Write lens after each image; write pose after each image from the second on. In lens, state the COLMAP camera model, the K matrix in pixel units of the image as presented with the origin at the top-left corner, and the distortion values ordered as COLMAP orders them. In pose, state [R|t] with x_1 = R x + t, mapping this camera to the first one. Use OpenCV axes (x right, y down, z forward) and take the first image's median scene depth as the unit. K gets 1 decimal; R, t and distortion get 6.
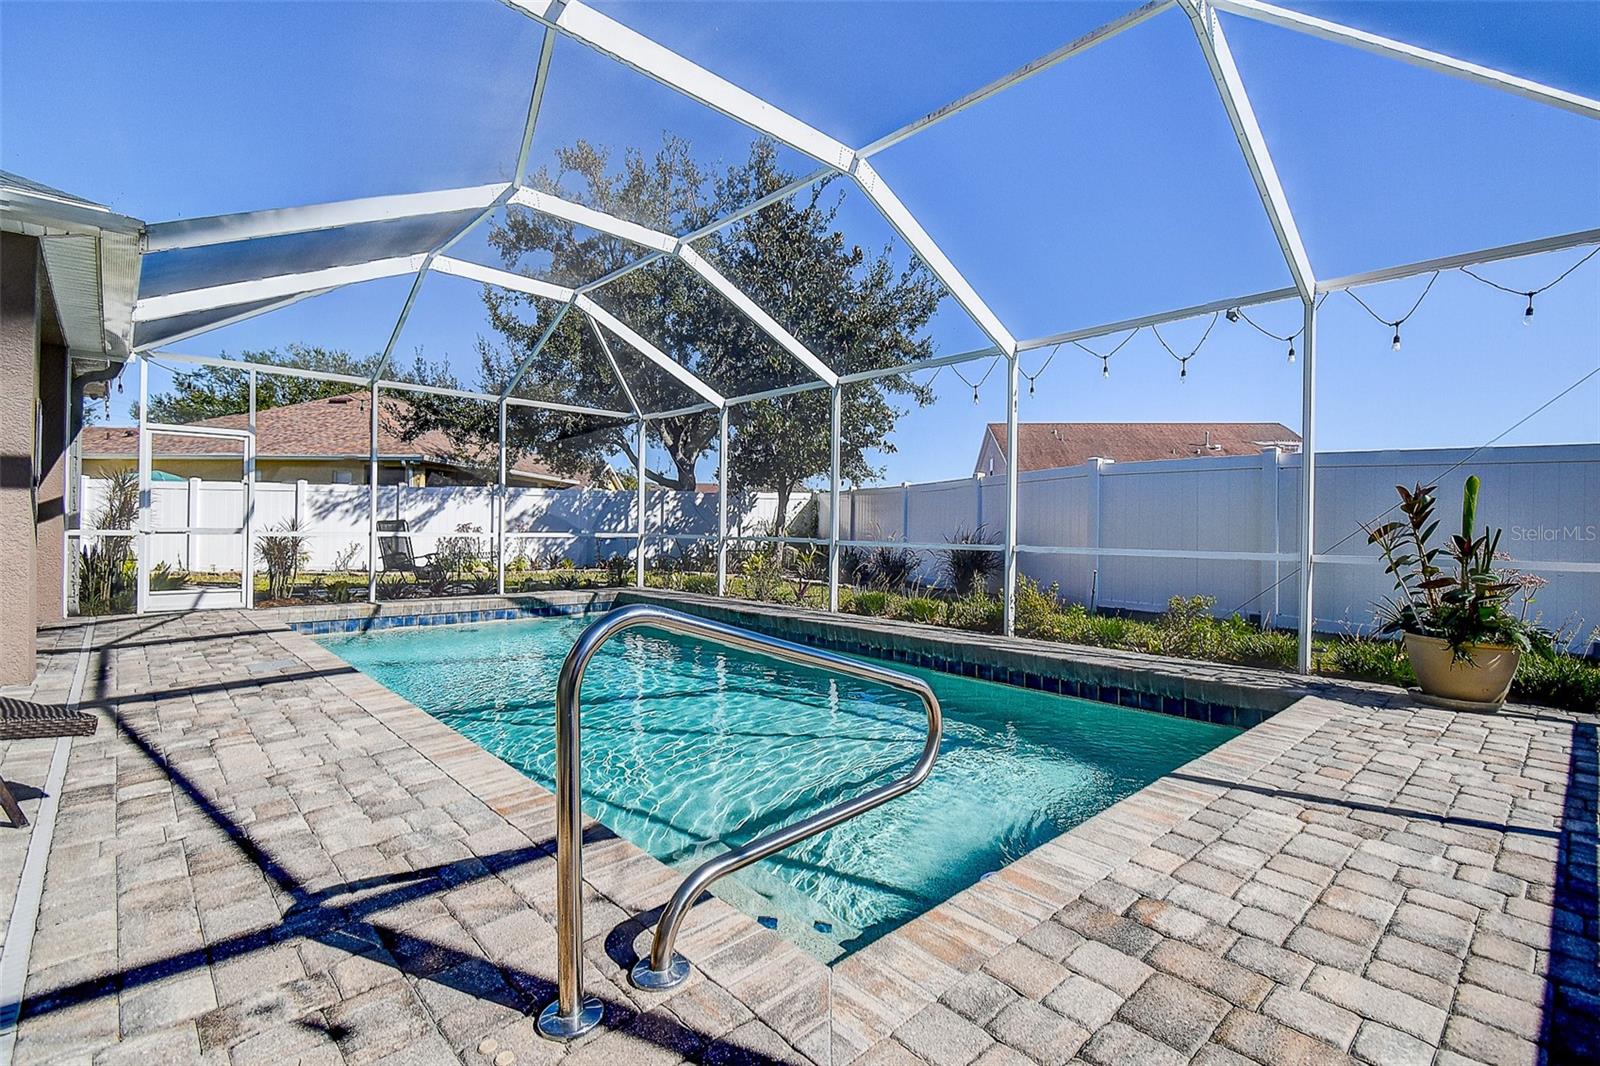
lens RADIAL K [[725.0, 0, 796.3], [0, 725.0, 527.8], [0, 0, 1]] dist [-0.001360, -0.003557]
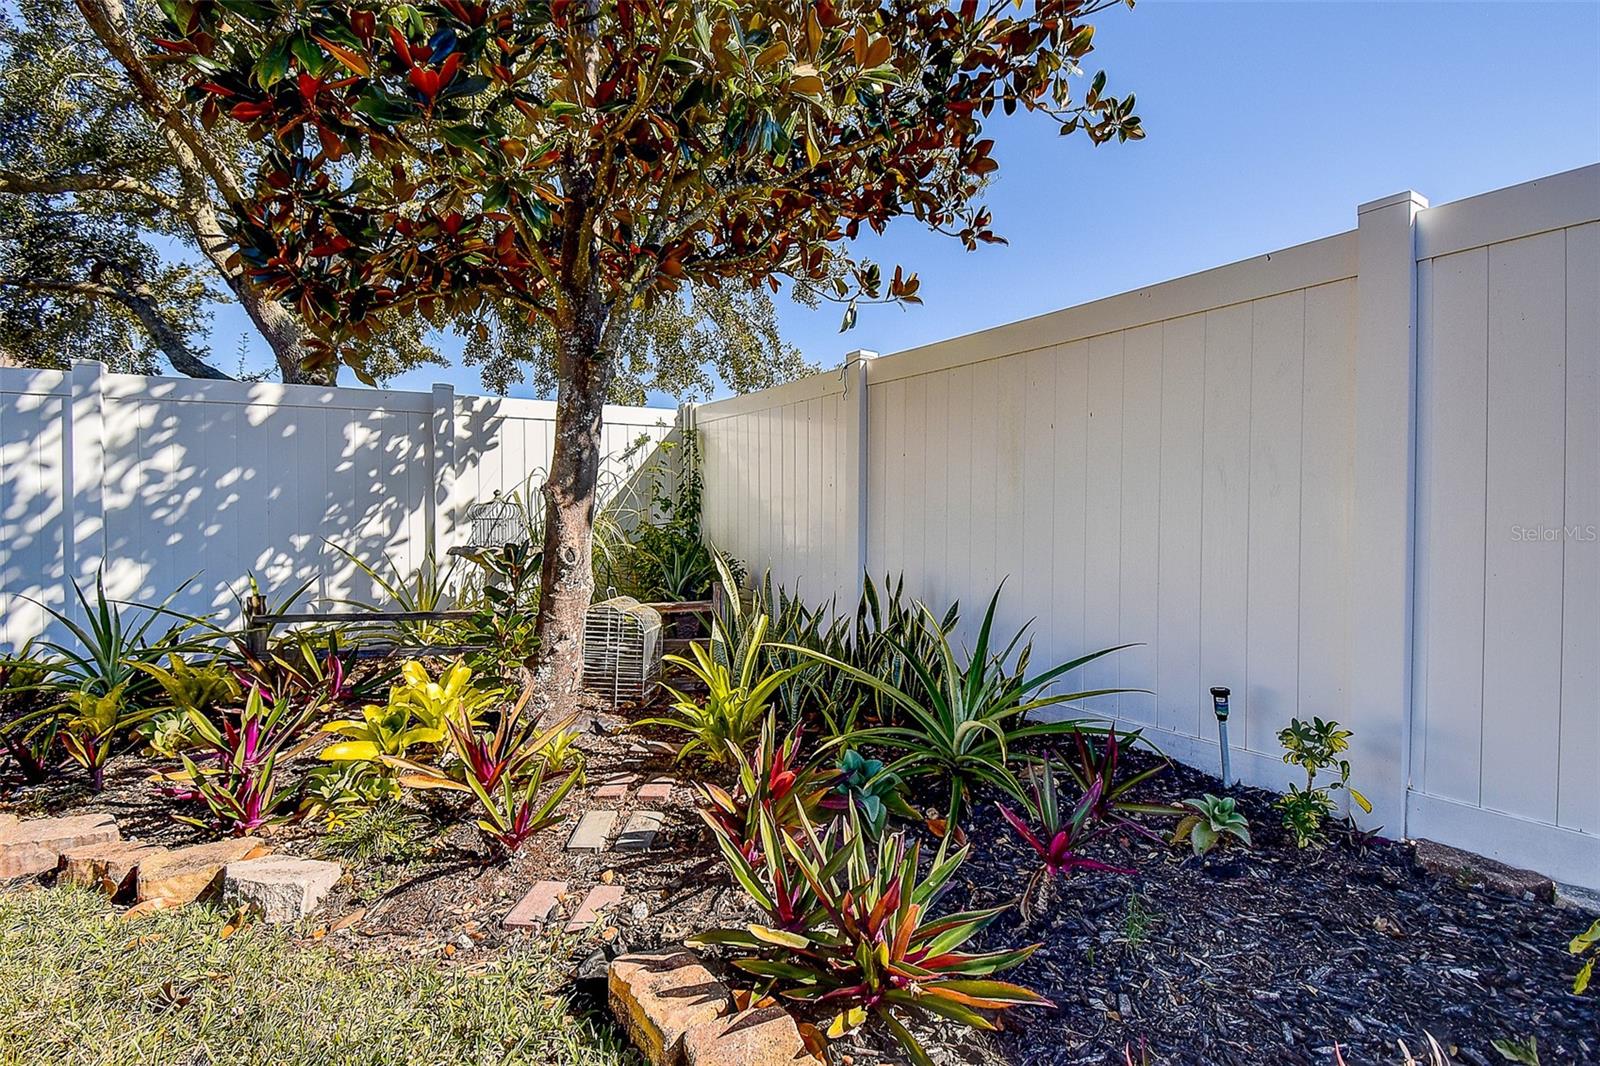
lens RADIAL K [[725.0, 0, 800.7], [0, 725.0, 532.8], [0, 0, 1]] dist [-0.001360, -0.003557]
pose [[0.966234, -0.012747, 0.257351, -0.011567], [0.009967, 0.999877, 0.012105, 0.005714], [-0.257474, -0.009131, 0.966242, 0.697155]]
